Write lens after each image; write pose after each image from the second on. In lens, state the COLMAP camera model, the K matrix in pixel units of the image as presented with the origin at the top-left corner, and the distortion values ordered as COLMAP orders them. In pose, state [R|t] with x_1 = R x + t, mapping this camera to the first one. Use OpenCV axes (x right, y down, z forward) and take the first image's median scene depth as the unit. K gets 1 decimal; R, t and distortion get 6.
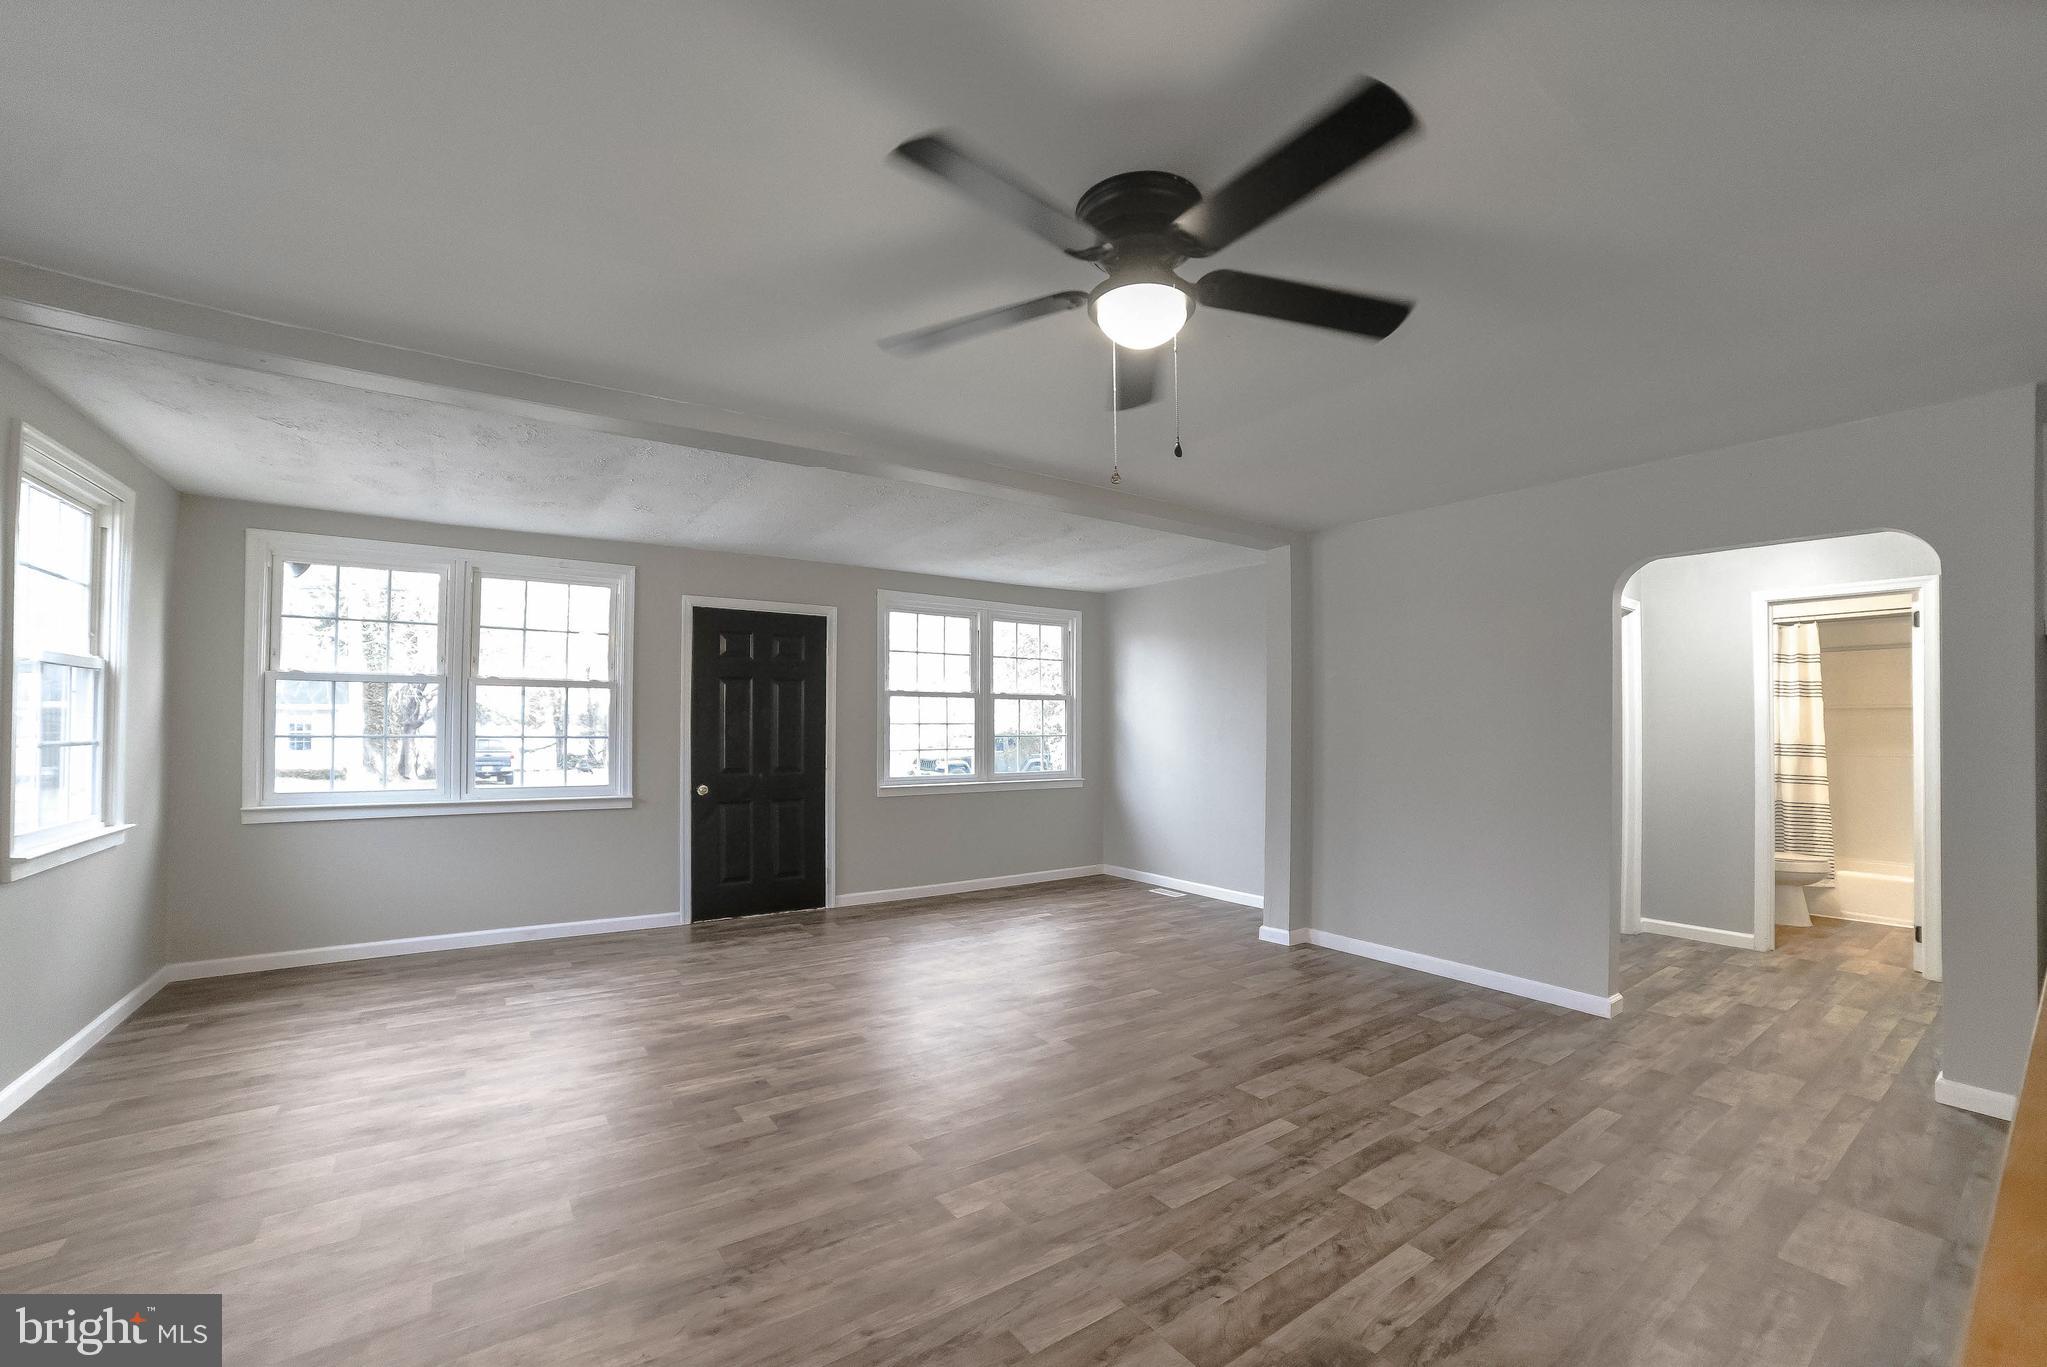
lens RADIAL K [[831.0, 0, 1016.7], [0, 831.0, 713.6], [0, 0, 1]] dist [-0.103340, 0.034345]
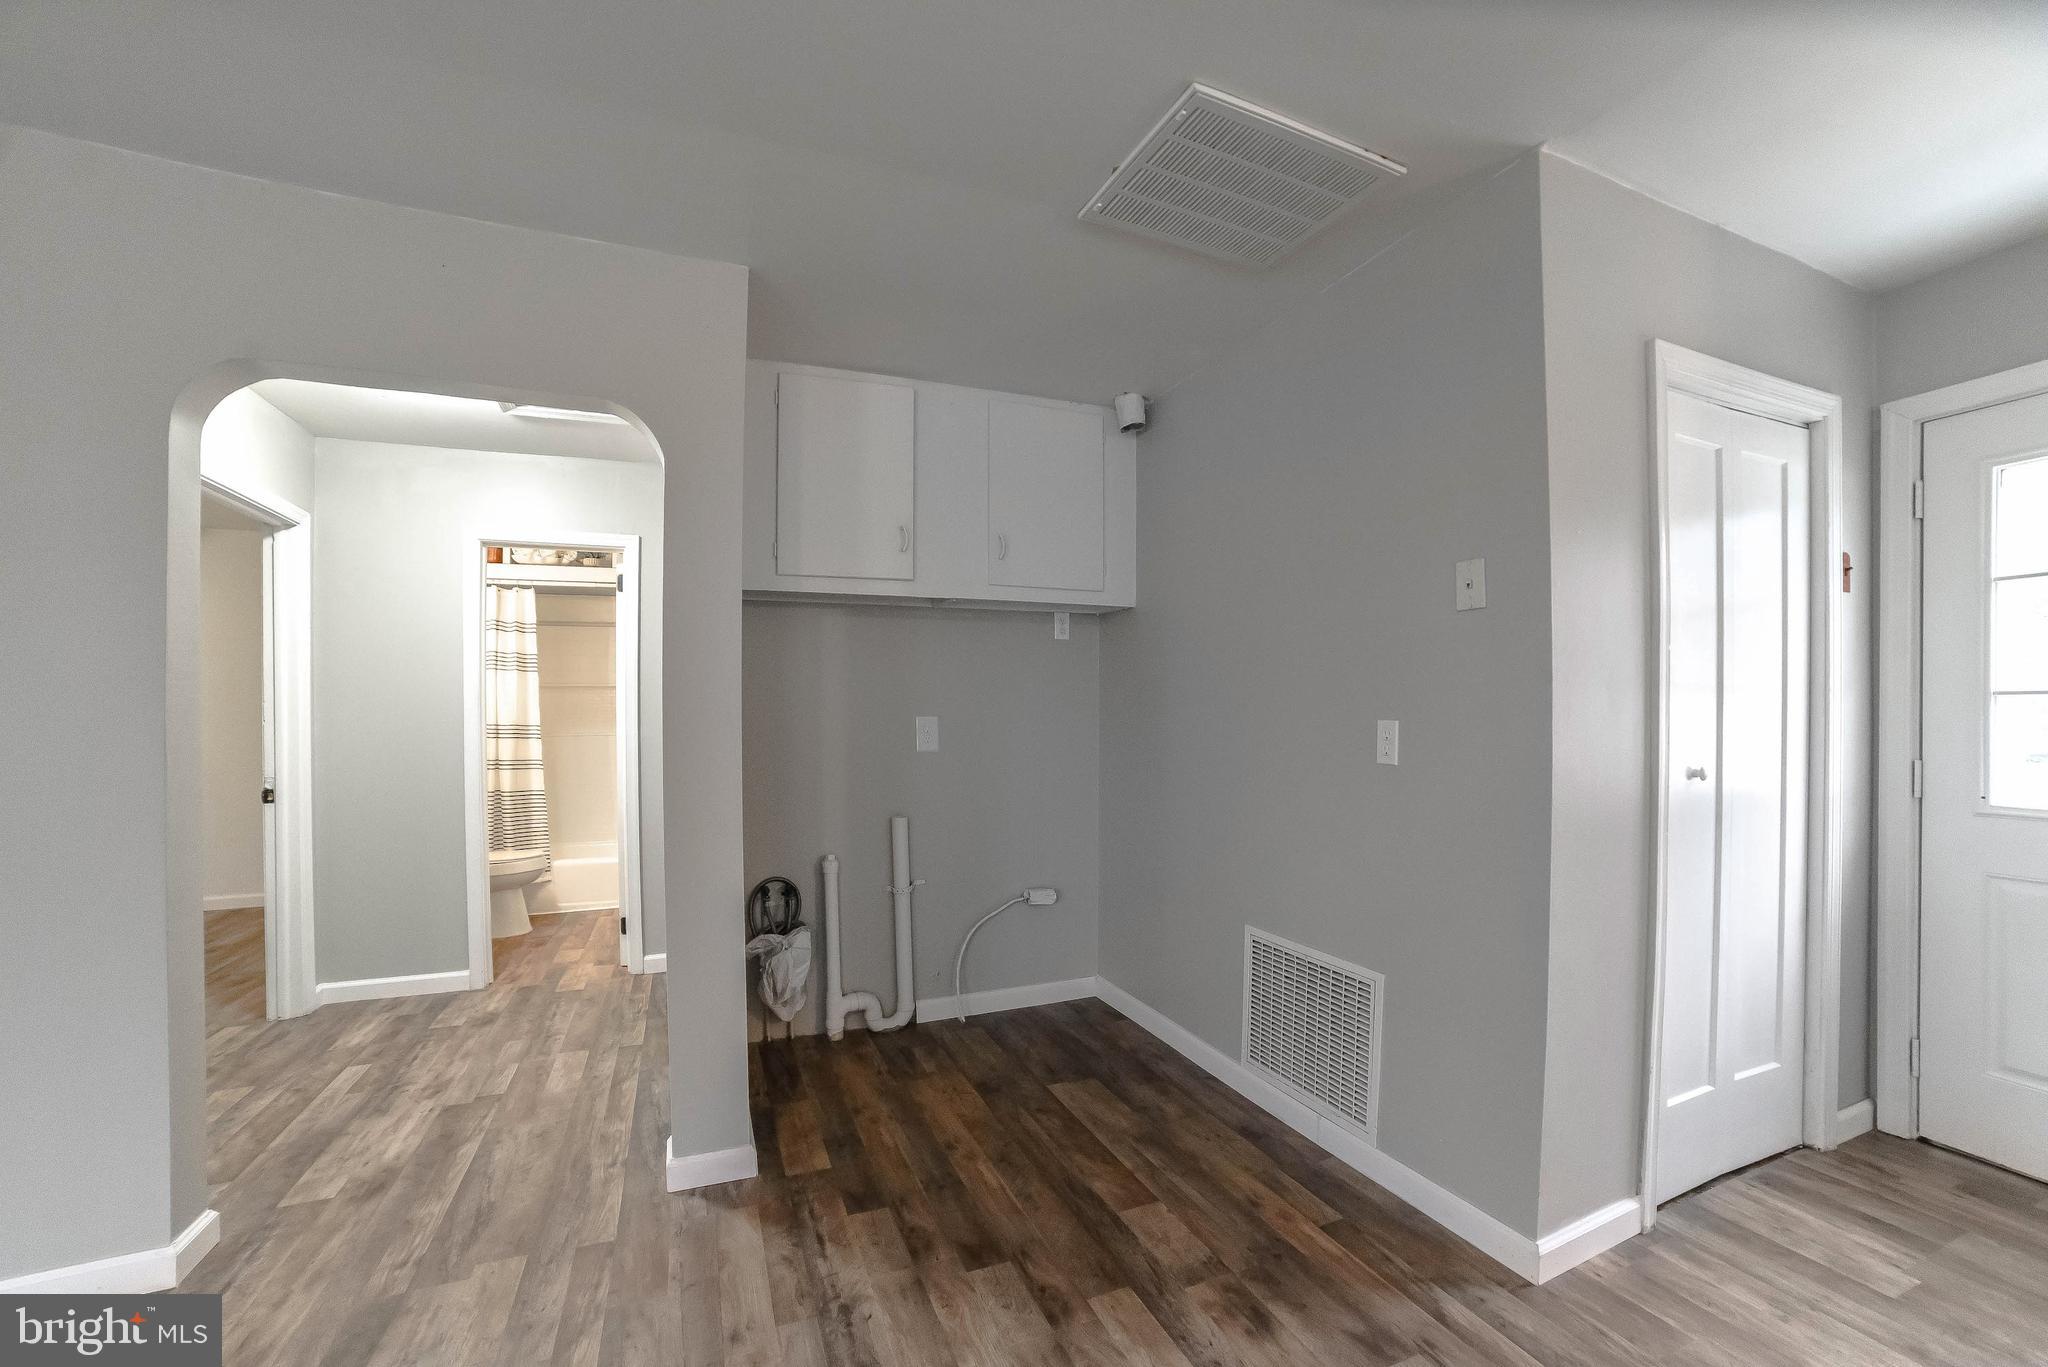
lens RADIAL K [[816.2, 0, 1019.0], [0, 816.2, 717.7], [0, 0, 1]] dist [-0.102917, 0.035320]
pose [[0.219558, -0.010189, 0.975546, 0.279191], [-0.006721, 0.999906, 0.011956, 0.018090], [-0.975576, -0.009181, 0.219469, 0.259251]]
